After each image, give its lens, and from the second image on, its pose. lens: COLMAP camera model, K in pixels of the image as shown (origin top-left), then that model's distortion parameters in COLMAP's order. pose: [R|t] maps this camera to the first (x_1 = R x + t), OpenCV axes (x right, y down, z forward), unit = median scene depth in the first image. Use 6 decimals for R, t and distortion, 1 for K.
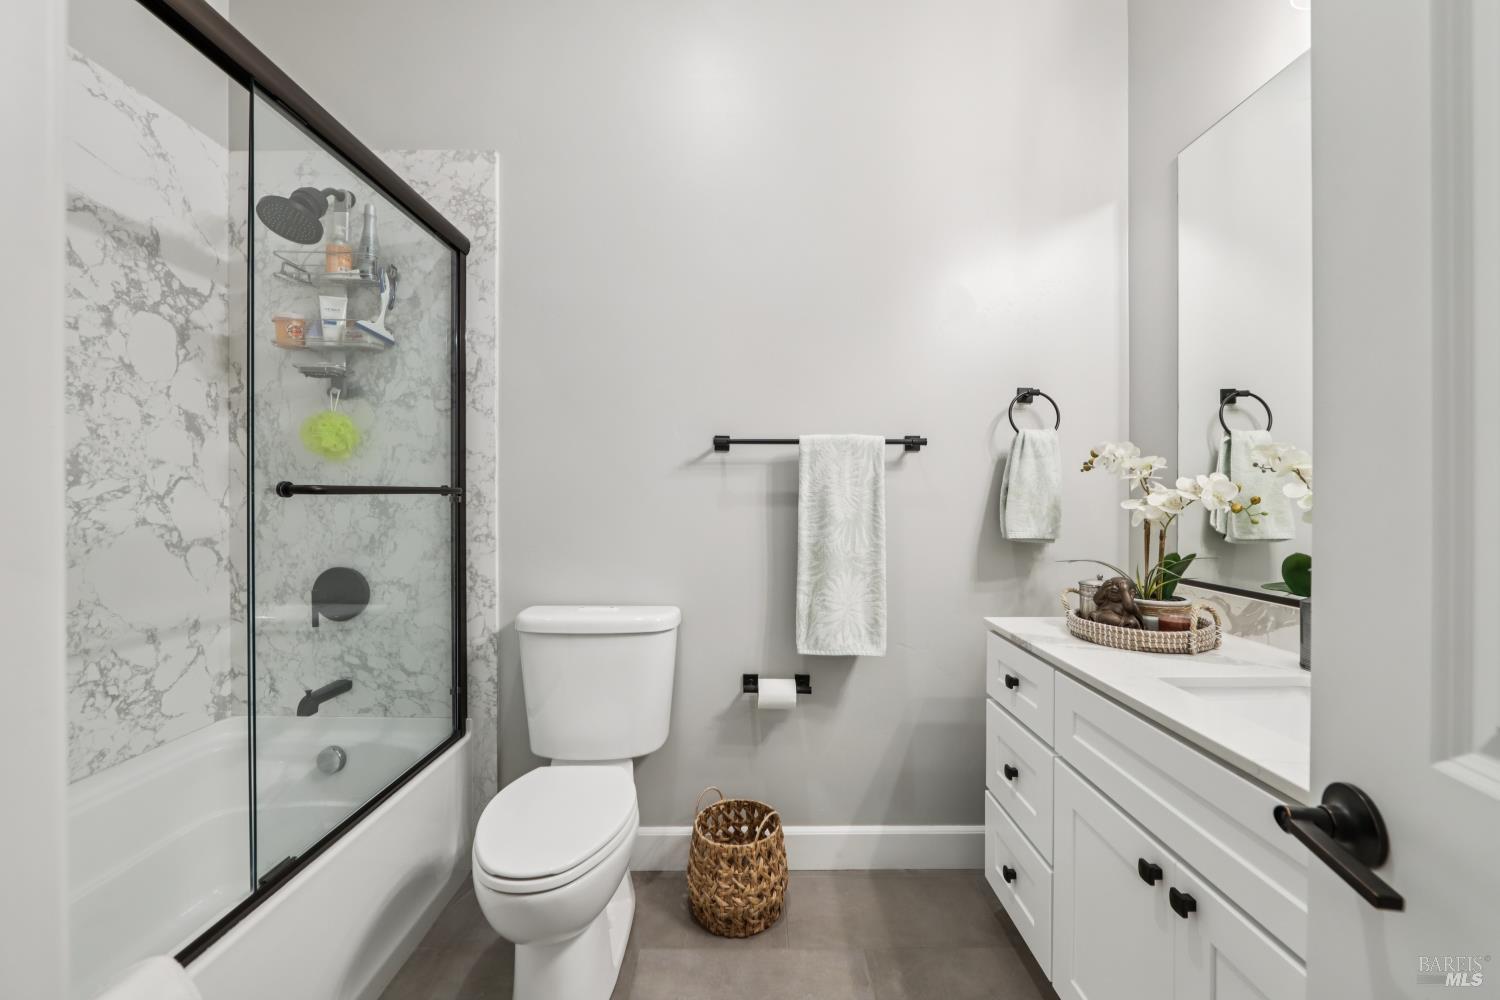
lens RADIAL K [[603.8, 0, 760.9], [0, 603.8, 498.8], [0, 0, 1]] dist [-0.013714, 0.002562]
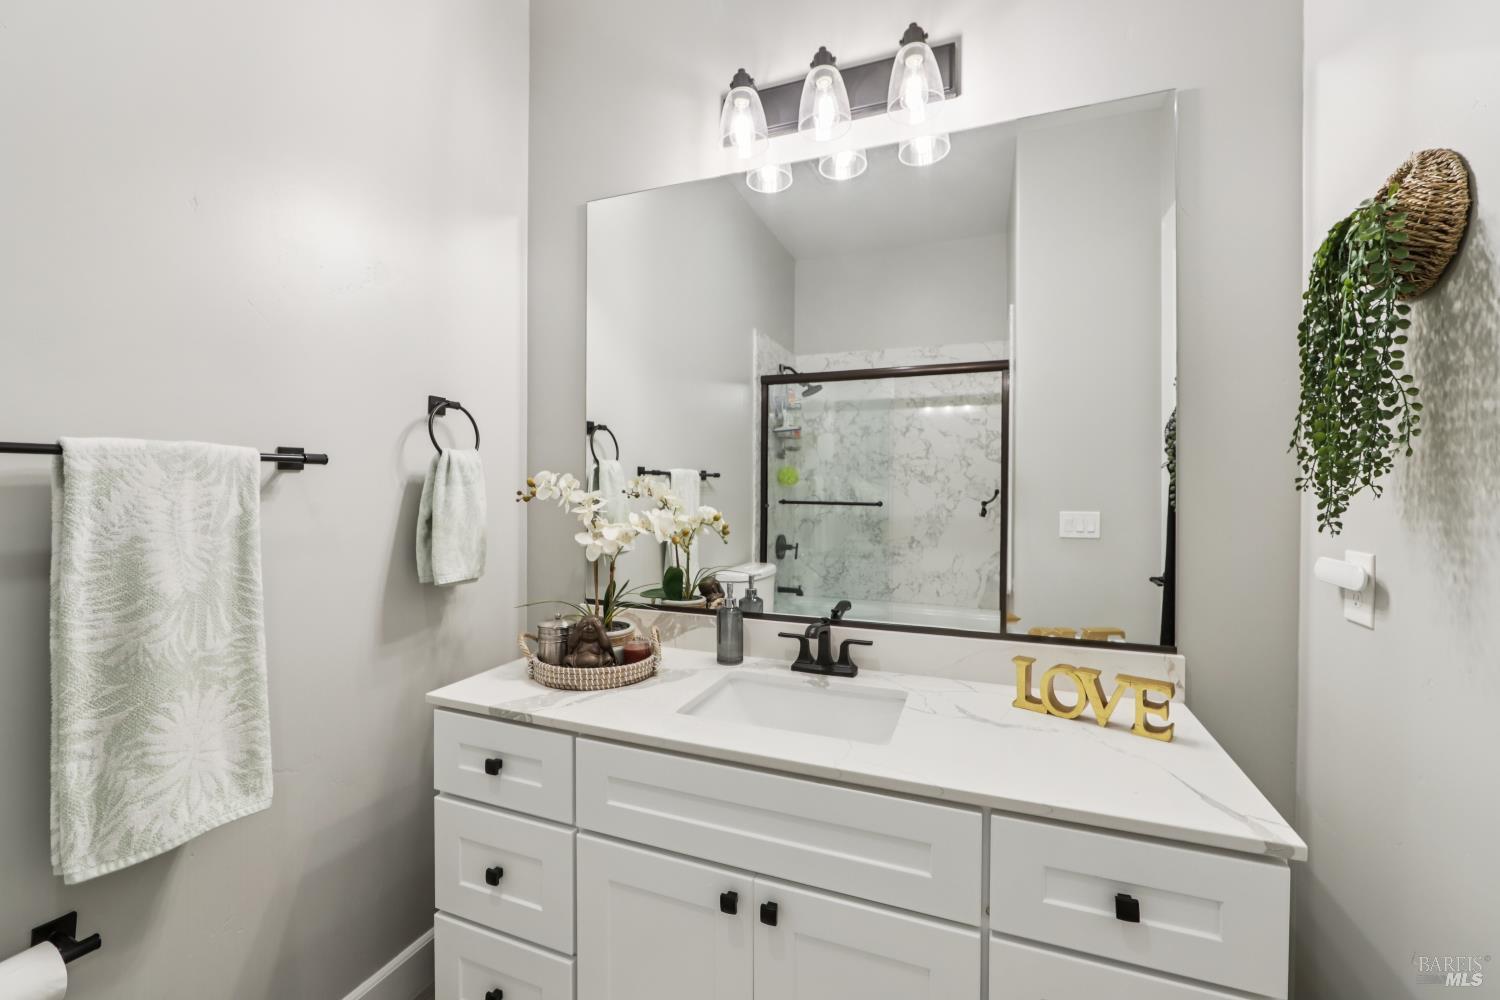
lens RADIAL K [[603.8, 0, 746.7], [0, 603.8, 487.2], [0, 0, 1]] dist [-0.013714, 0.002562]
pose [[0.368692, -0.005500, 0.929535, -0.190350], [0.000064, 0.999983, 0.005892, -0.071707], [-0.929551, -0.002113, 0.368686, 0.329599]]
